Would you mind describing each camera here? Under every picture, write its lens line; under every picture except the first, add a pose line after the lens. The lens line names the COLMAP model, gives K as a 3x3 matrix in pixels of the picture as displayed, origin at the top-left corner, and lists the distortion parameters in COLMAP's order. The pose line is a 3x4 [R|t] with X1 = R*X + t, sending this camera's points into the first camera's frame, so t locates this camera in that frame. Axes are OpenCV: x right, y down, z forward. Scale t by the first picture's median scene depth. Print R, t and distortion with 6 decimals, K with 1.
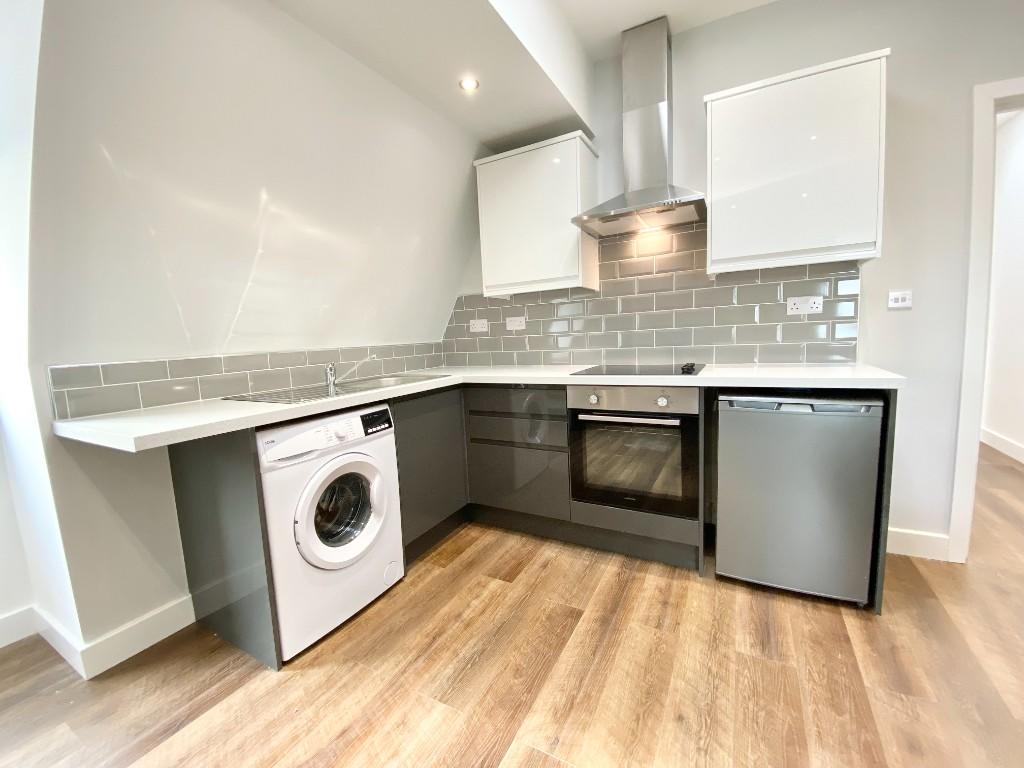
lens RADIAL K [[425.5, 0, 501.8], [0, 425.5, 379.8], [0, 0, 1]] dist [0.025996, -0.000848]
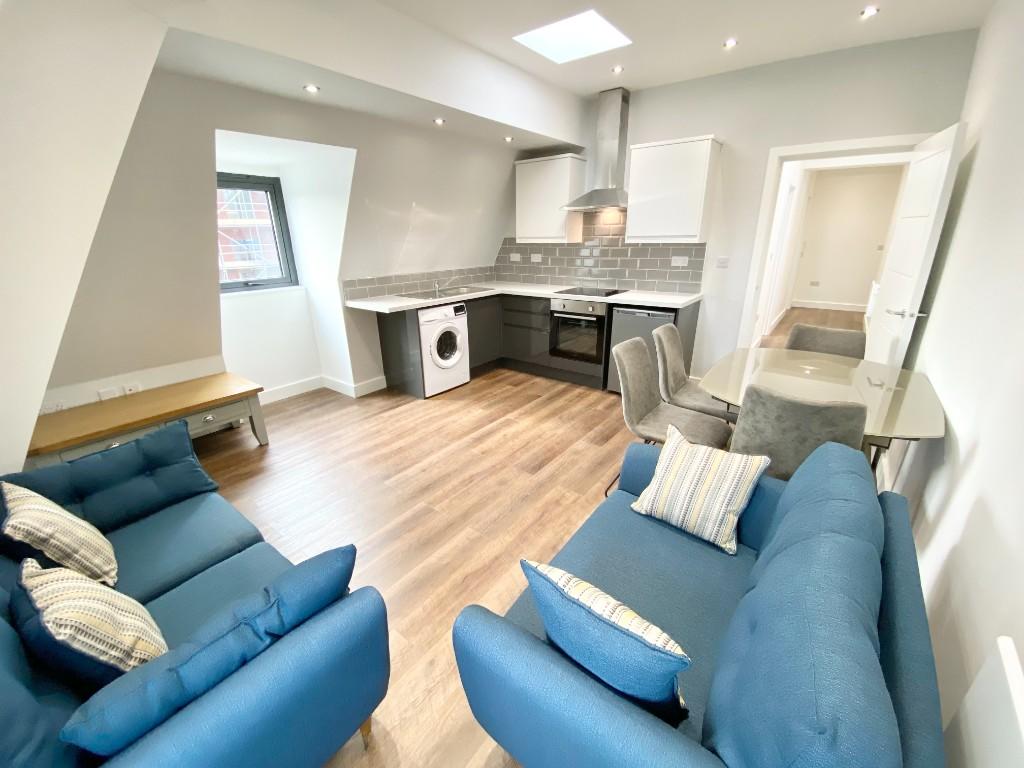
lens RADIAL K [[425.5, 0, 508.7], [0, 425.5, 403.2], [0, 0, 1]] dist [0.025996, -0.000848]
pose [[0.989715, 0.087556, -0.113132, 0.246884], [-0.052741, 0.958443, 0.280365, -0.070472], [0.132978, -0.271515, 0.953203, -1.172678]]
